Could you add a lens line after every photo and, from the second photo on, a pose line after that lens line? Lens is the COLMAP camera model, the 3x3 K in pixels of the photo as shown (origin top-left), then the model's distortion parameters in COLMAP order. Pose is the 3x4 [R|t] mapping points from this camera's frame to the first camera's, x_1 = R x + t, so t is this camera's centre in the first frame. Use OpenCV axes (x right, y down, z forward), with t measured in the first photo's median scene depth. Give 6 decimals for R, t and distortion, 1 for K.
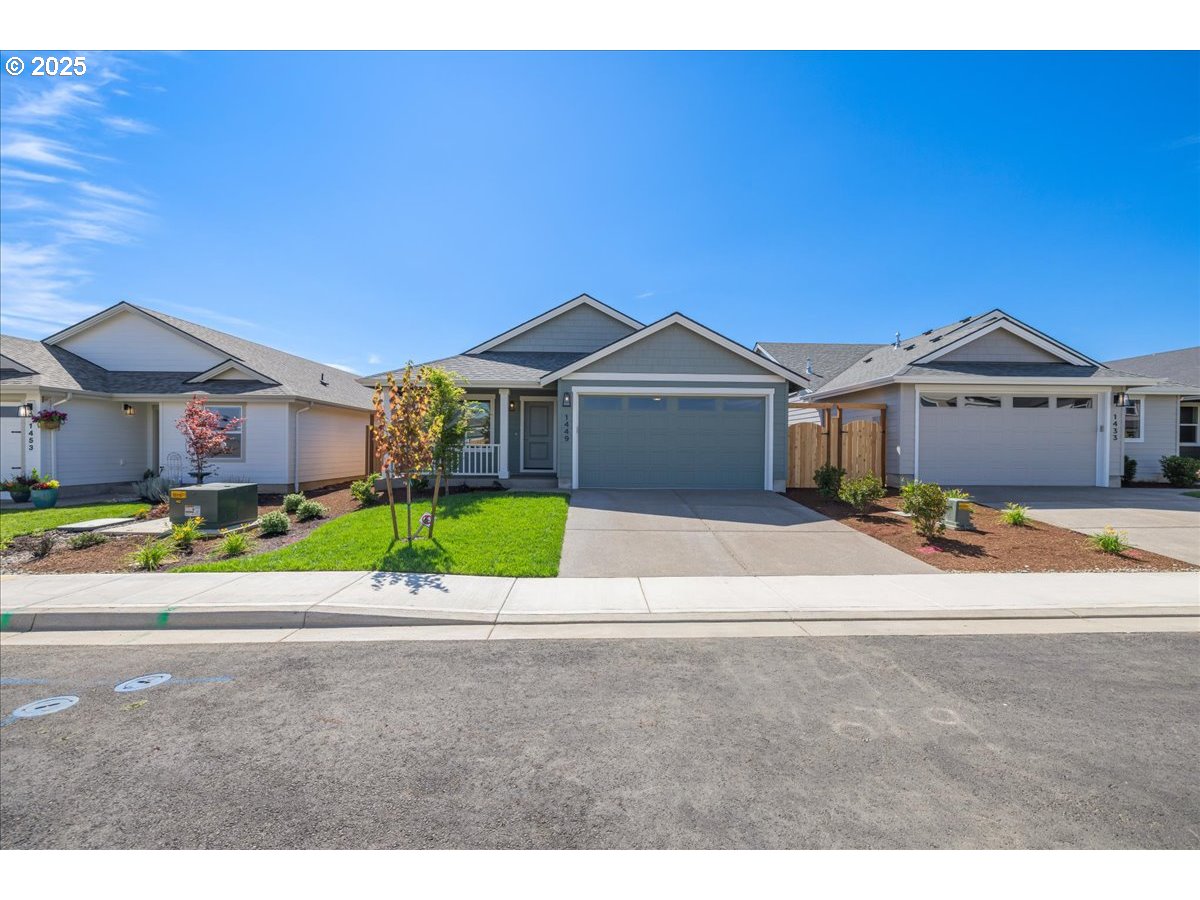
lens RADIAL K [[506.9, 0, 597.5], [0, 506.9, 449.9], [0, 0, 1]] dist [-0.001133, 0.000436]
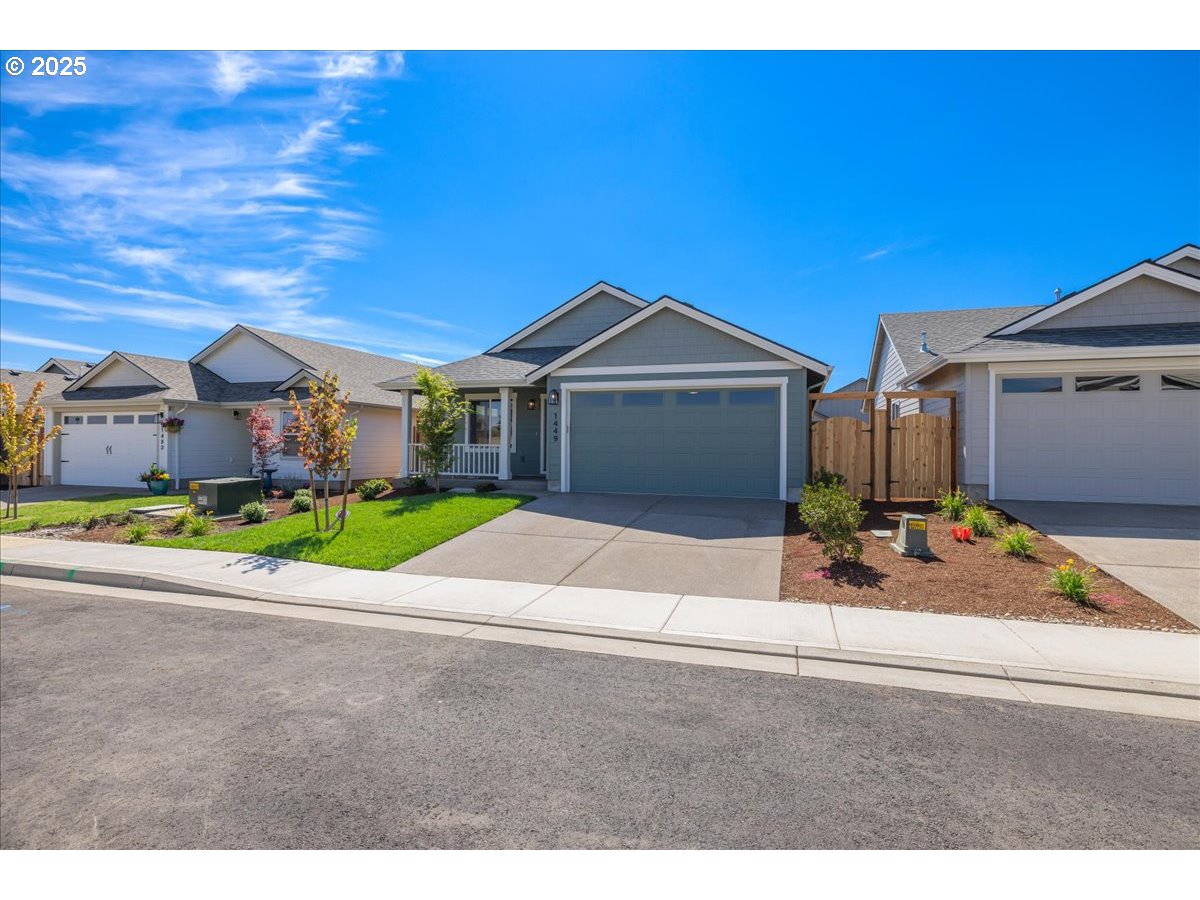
lens RADIAL K [[587.6, 0, 604.0], [0, 587.6, 447.4], [0, 0, 1]] dist [-0.005227, 0.001991]
pose [[0.941472, 0.000935, -0.337091, 0.393914], [-0.002432, 0.999989, -0.004021, -0.001505], [0.337083, 0.004606, 0.941464, -0.000908]]
